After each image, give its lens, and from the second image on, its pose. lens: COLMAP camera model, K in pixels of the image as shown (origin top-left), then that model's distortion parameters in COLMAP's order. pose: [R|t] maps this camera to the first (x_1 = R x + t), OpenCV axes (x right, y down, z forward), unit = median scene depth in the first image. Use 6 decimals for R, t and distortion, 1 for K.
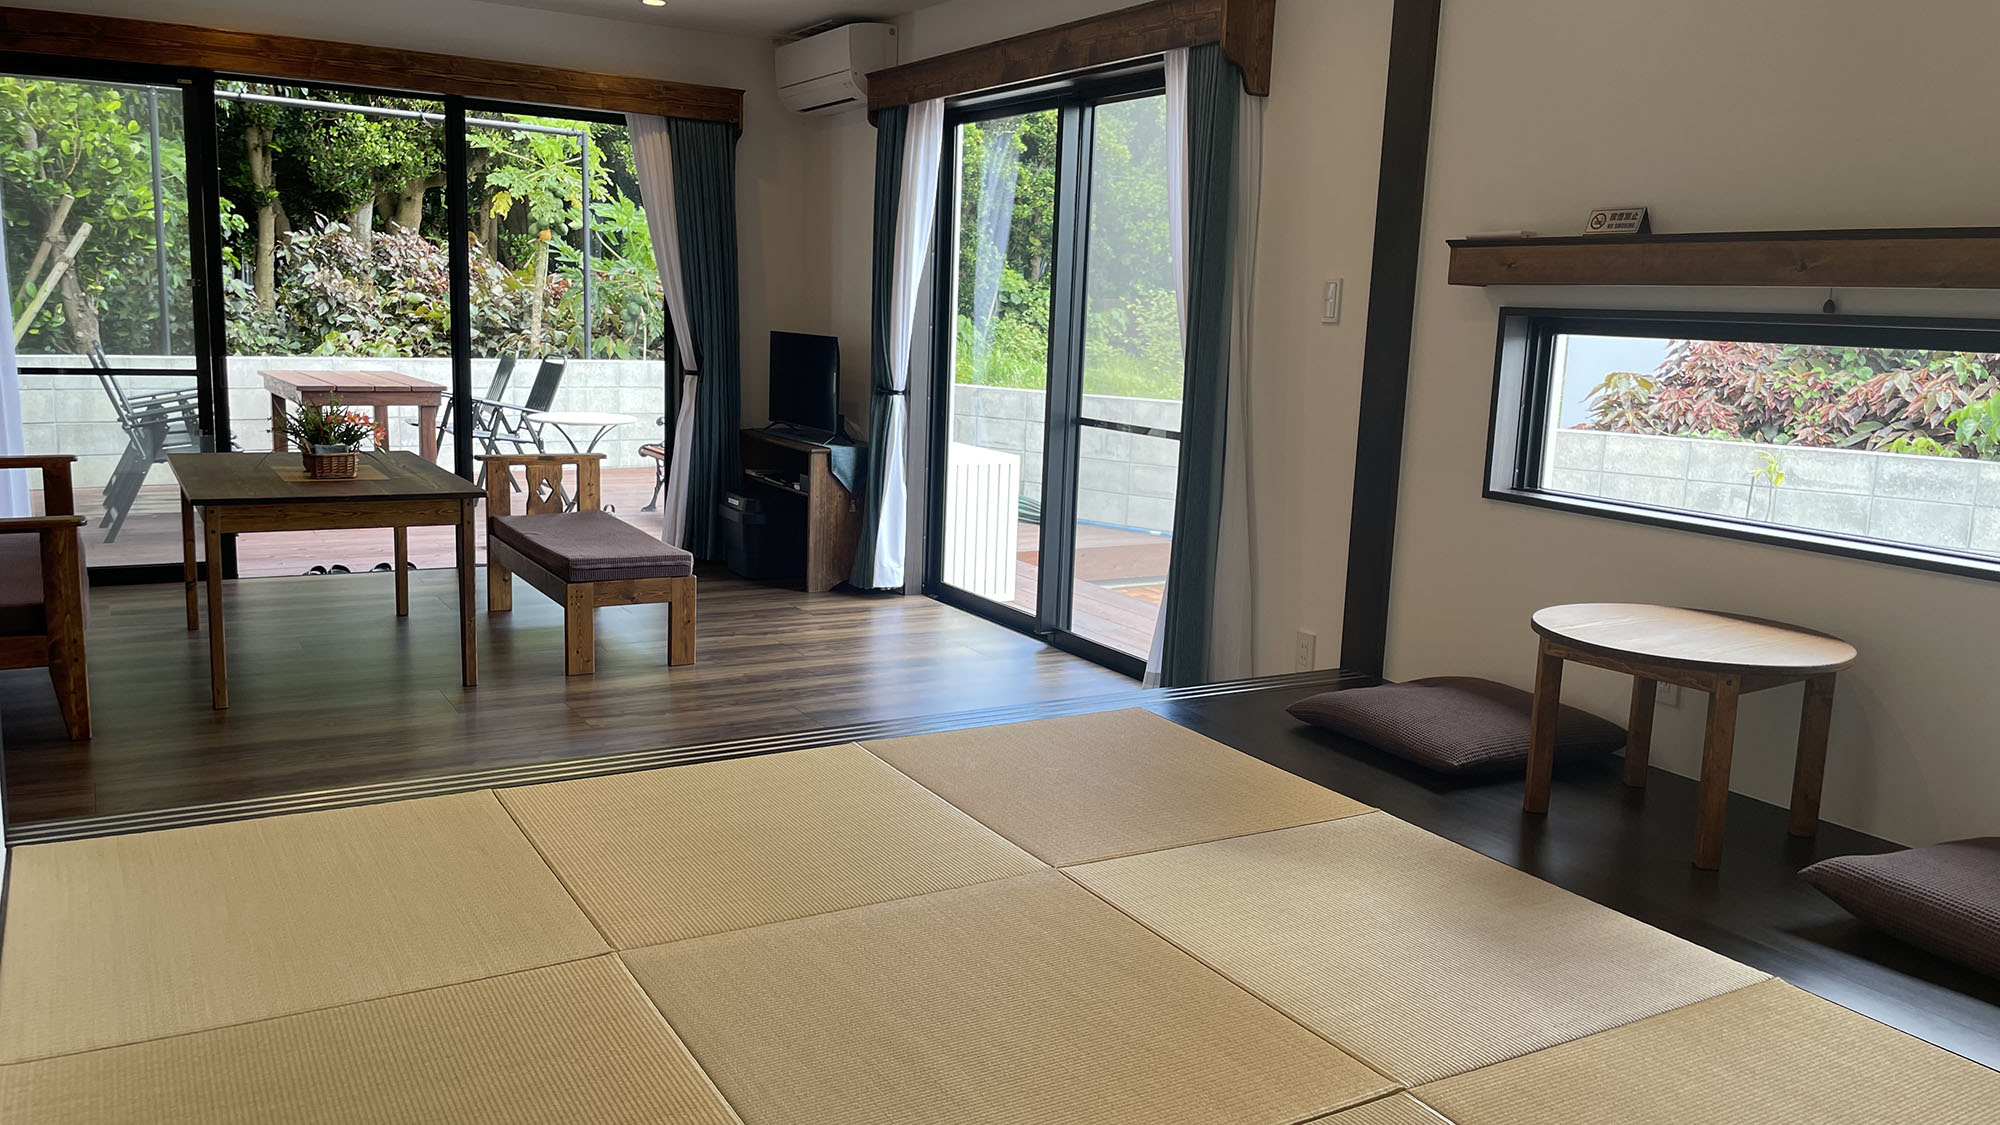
lens RADIAL K [[1523.6, 0, 1007.3], [0, 1523.6, 572.0], [0, 0, 1]] dist [0.081791, -0.098753]
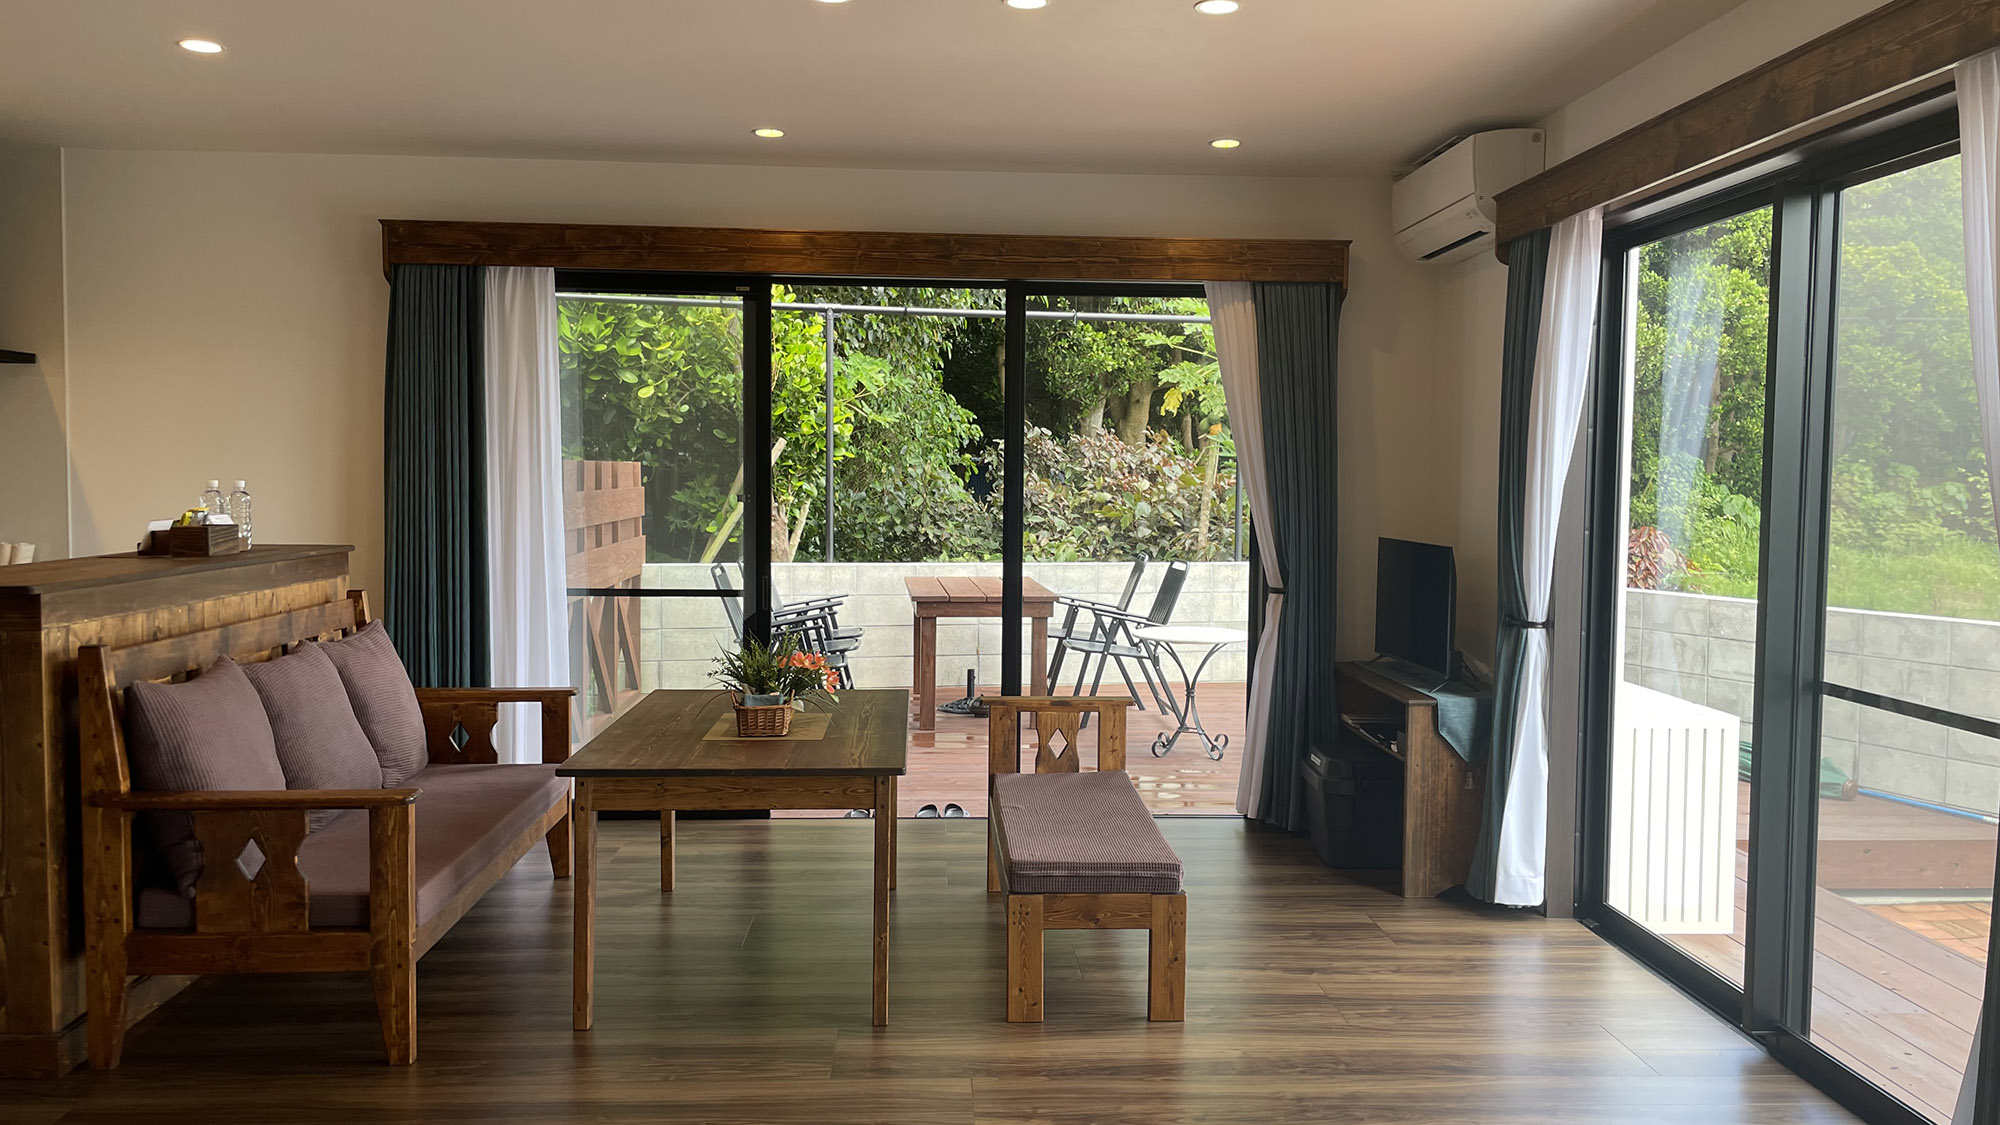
lens RADIAL K [[1523.6, 0, 998.8], [0, 1523.6, 550.5], [0, 0, 1]] dist [0.081791, -0.098753]
pose [[0.884818, -0.004745, -0.465912, 0.037220], [-0.057441, 0.991210, -0.119180, -0.049286], [0.462382, 0.132215, 0.876768, 0.241118]]
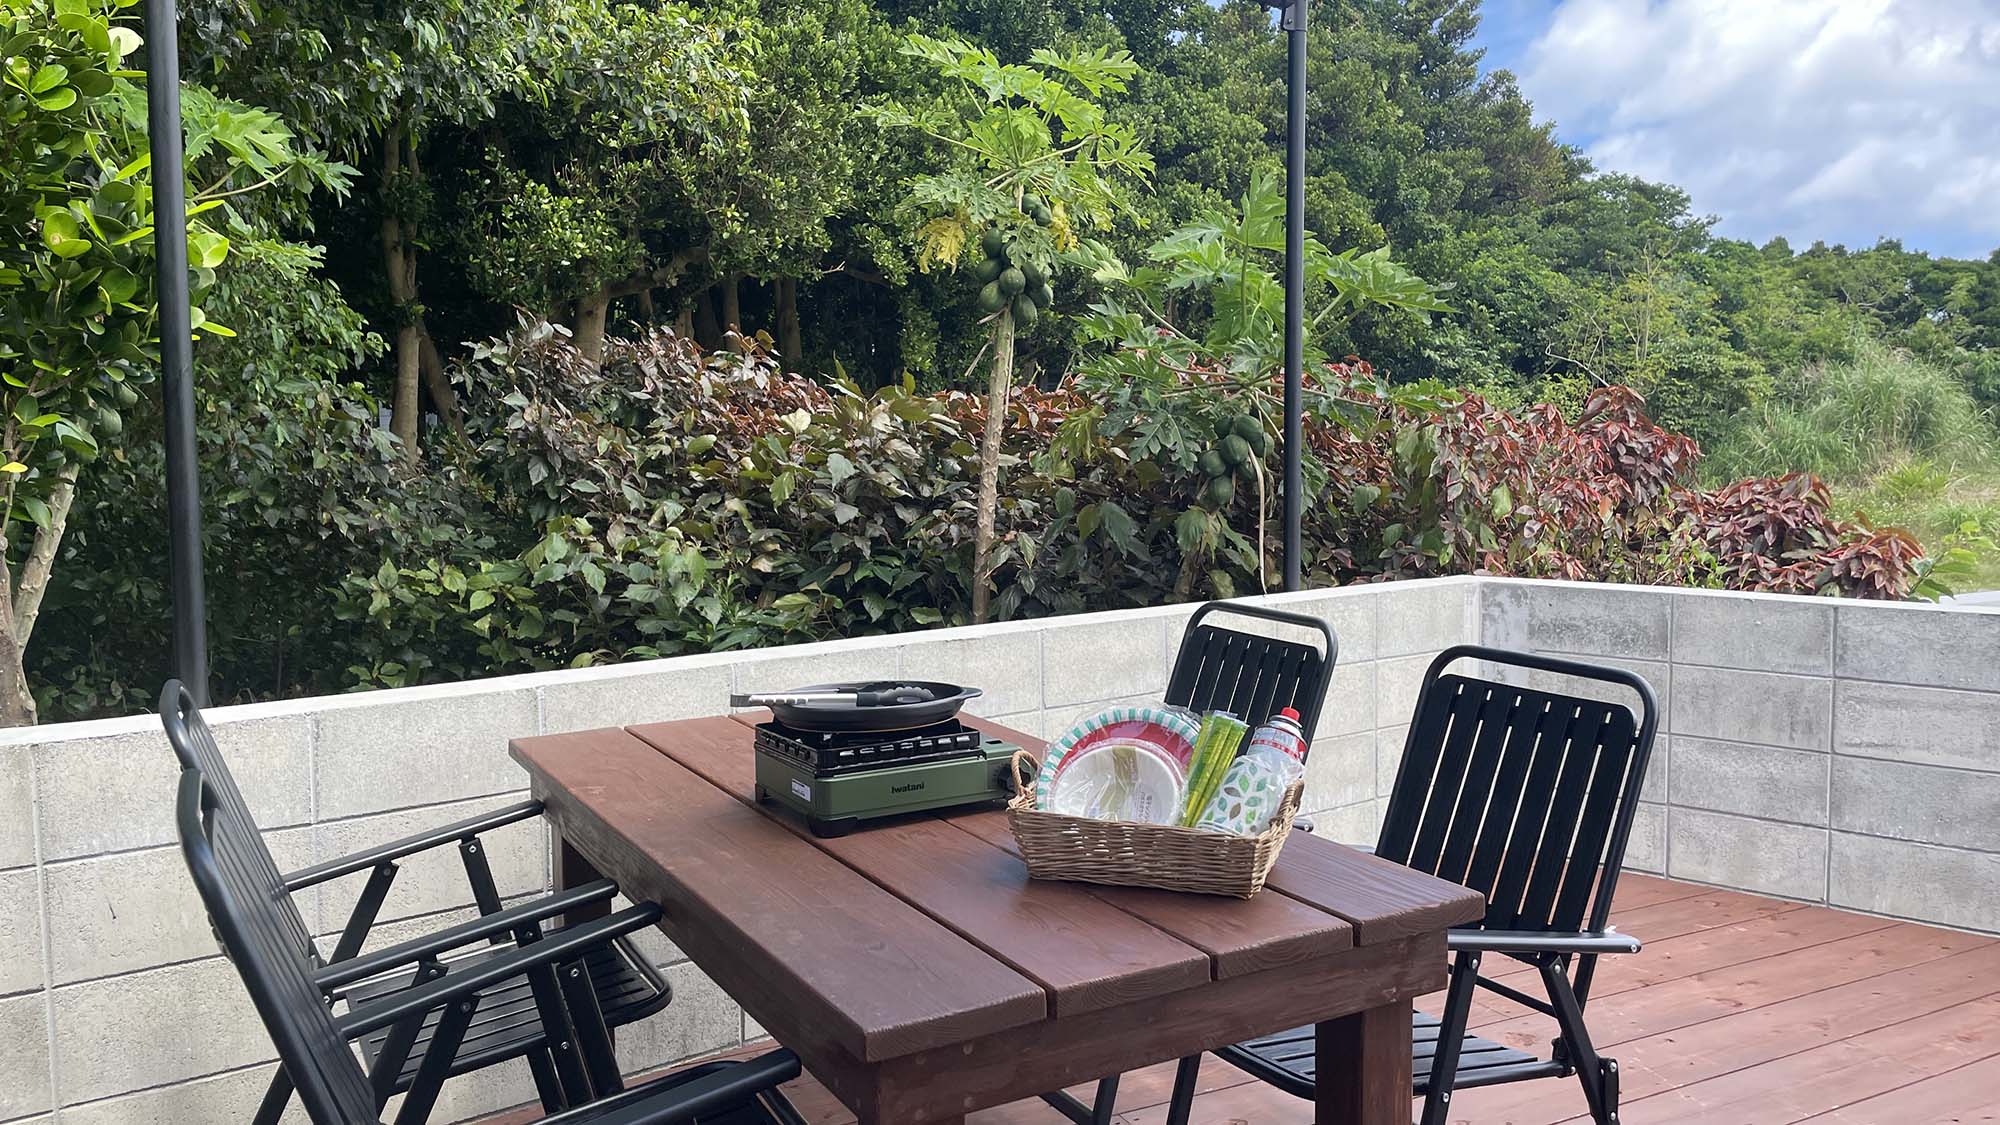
lens RADIAL K [[1523.6, 0, 1020.7], [0, 1523.6, 543.7], [0, 0, 1]] dist [0.081791, -0.098753]
pose [[0.997882, -0.040505, -0.050907, -0.545584], [0.035593, 0.994940, -0.093951, -0.196783], [0.054455, 0.091940, 0.994274, 1.048359]]
